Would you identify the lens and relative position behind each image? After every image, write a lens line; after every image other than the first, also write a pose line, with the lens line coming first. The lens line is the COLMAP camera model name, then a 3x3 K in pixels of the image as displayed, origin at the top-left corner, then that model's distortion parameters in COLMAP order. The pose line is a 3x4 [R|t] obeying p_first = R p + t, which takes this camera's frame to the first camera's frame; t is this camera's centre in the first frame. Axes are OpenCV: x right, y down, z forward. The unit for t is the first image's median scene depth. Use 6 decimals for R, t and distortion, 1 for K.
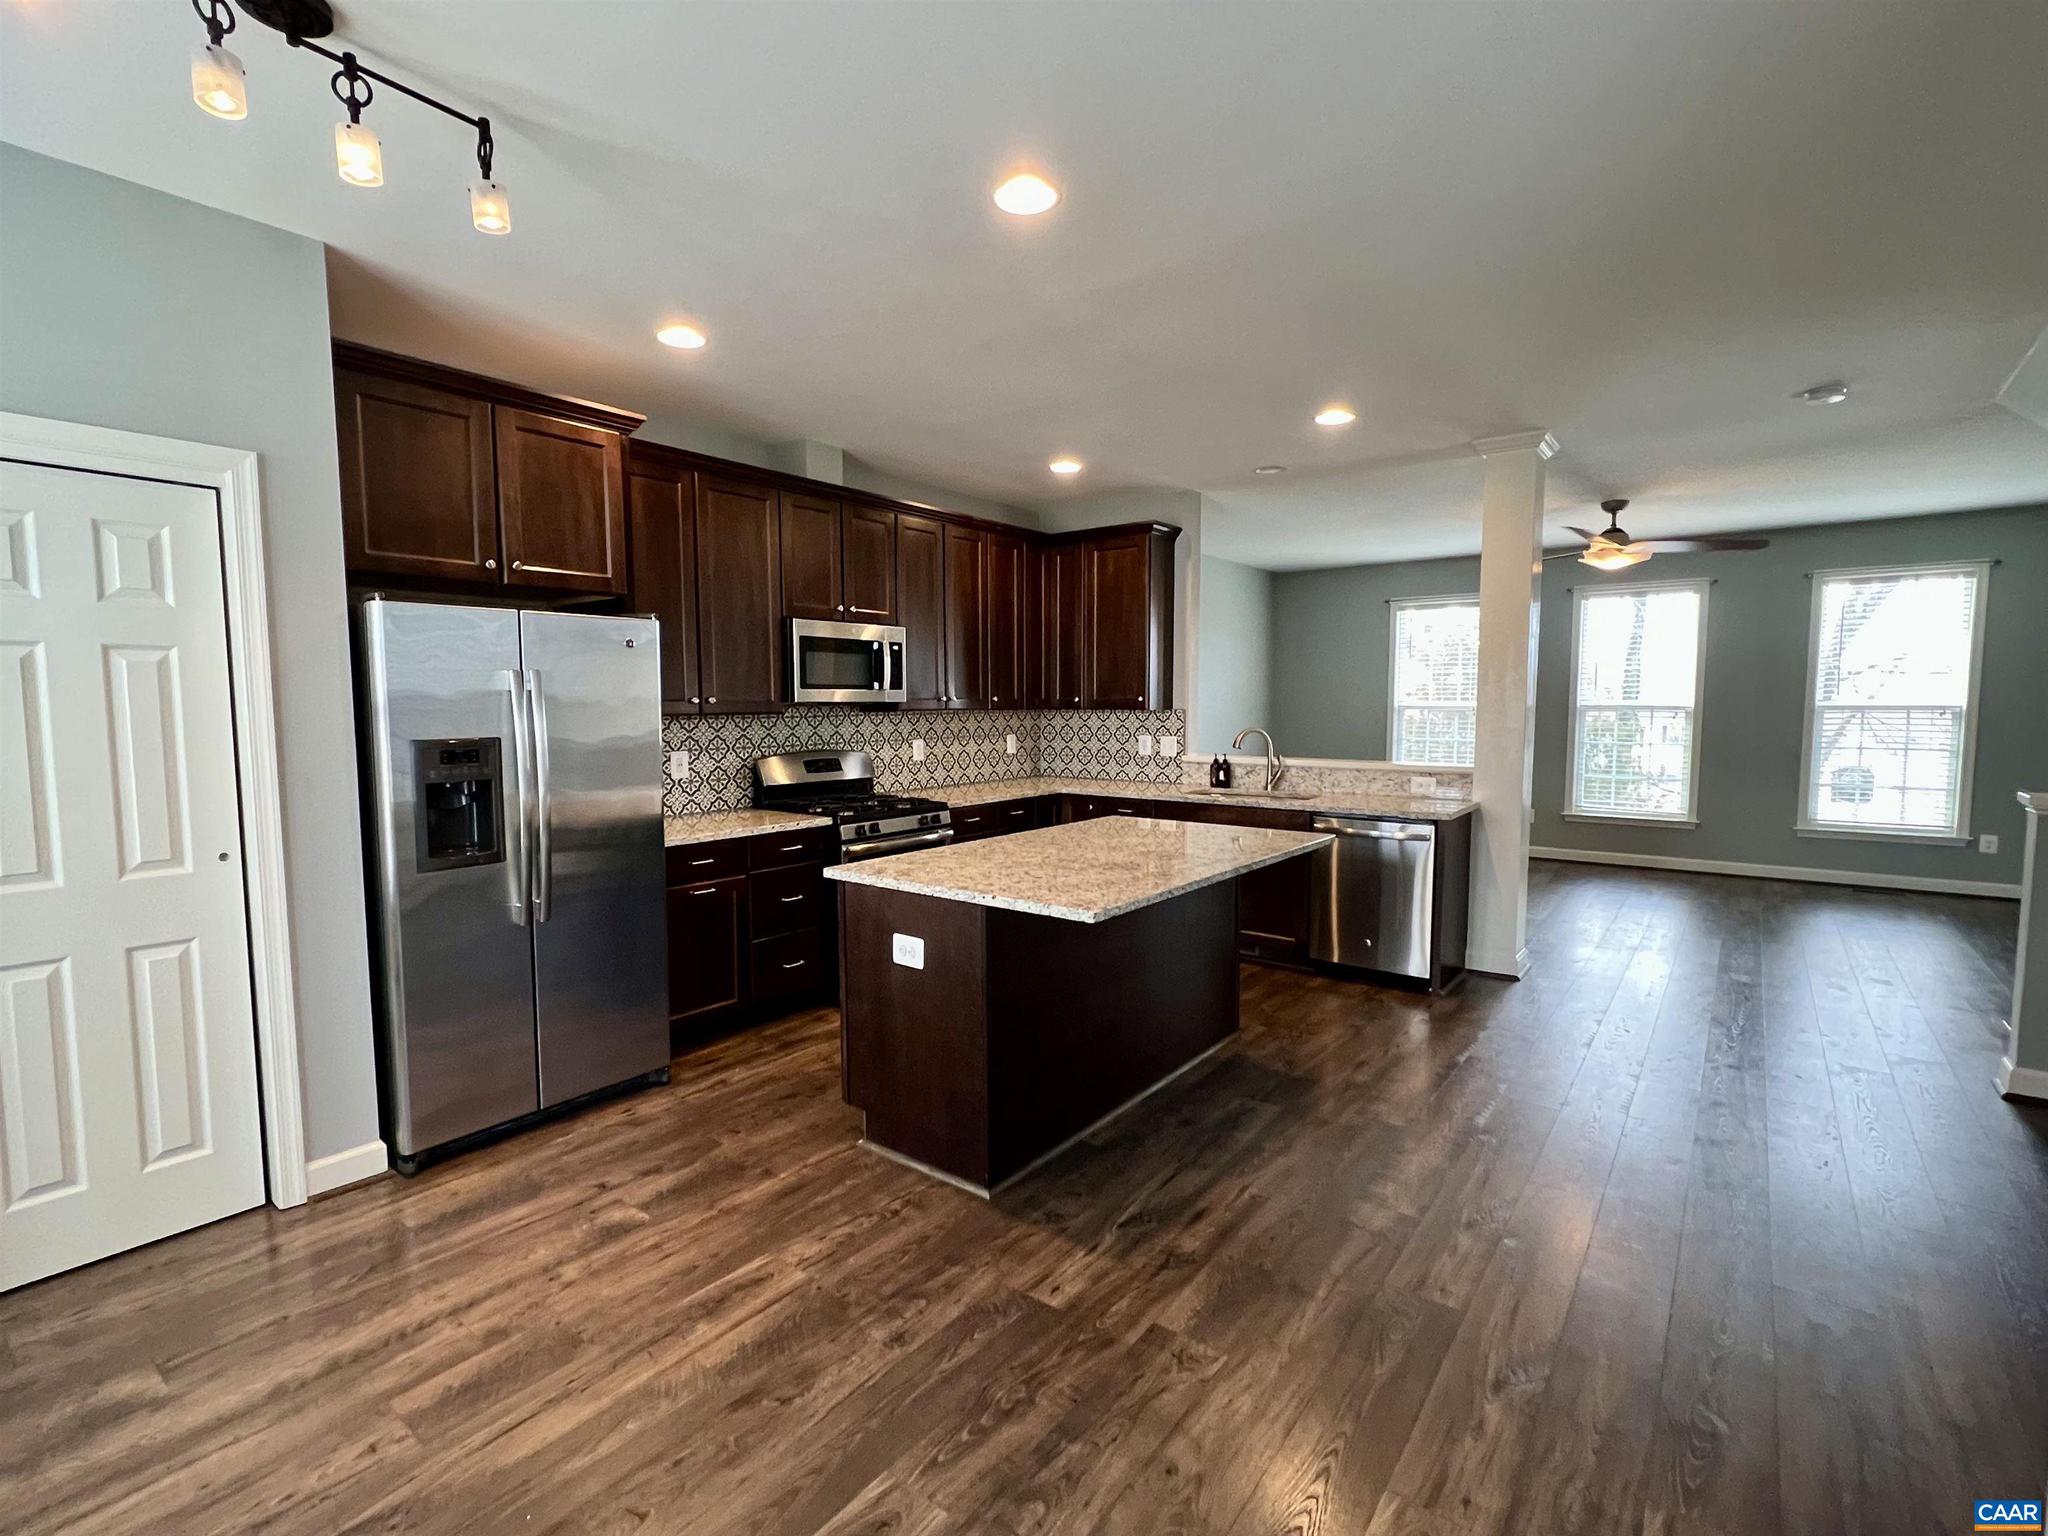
lens RADIAL K [[943.6, 0, 1029.9], [0, 943.6, 772.1], [0, 0, 1]] dist [-0.004965, -0.000852]
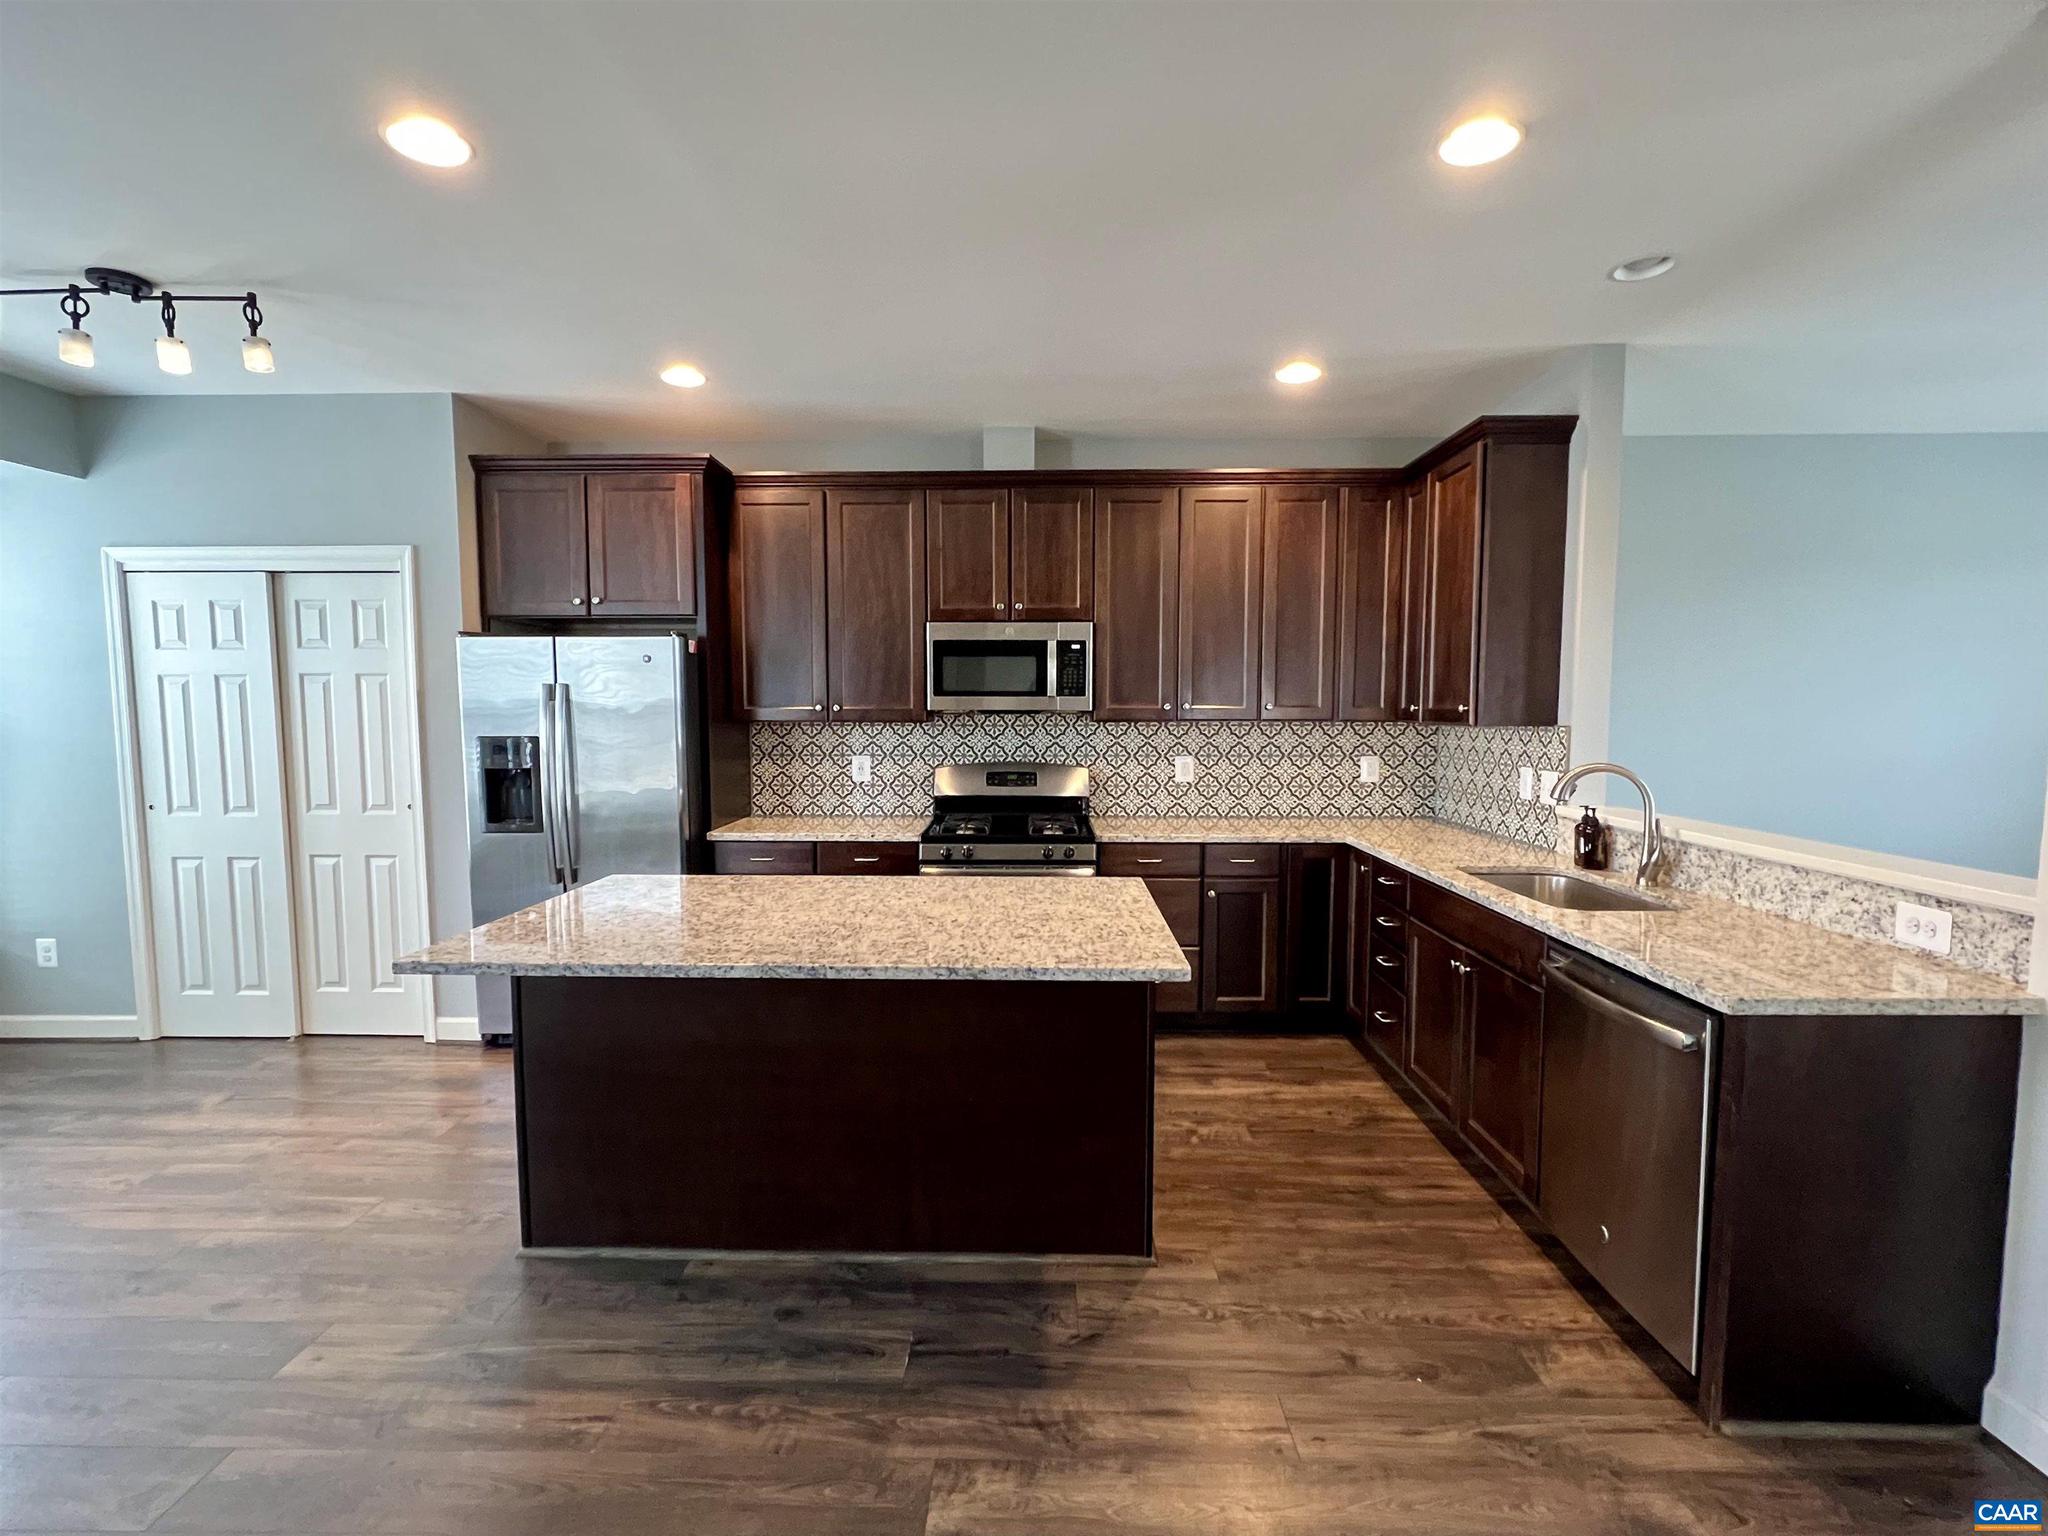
lens RADIAL K [[943.6, 0, 1027.0], [0, 943.6, 774.4], [0, 0, 1]] dist [-0.004965, -0.000852]
pose [[0.594877, 0.063044, -0.801341, 0.576975], [-0.064218, 0.997460, 0.030801, -0.044514], [0.801247, 0.033138, 0.597415, 0.505642]]
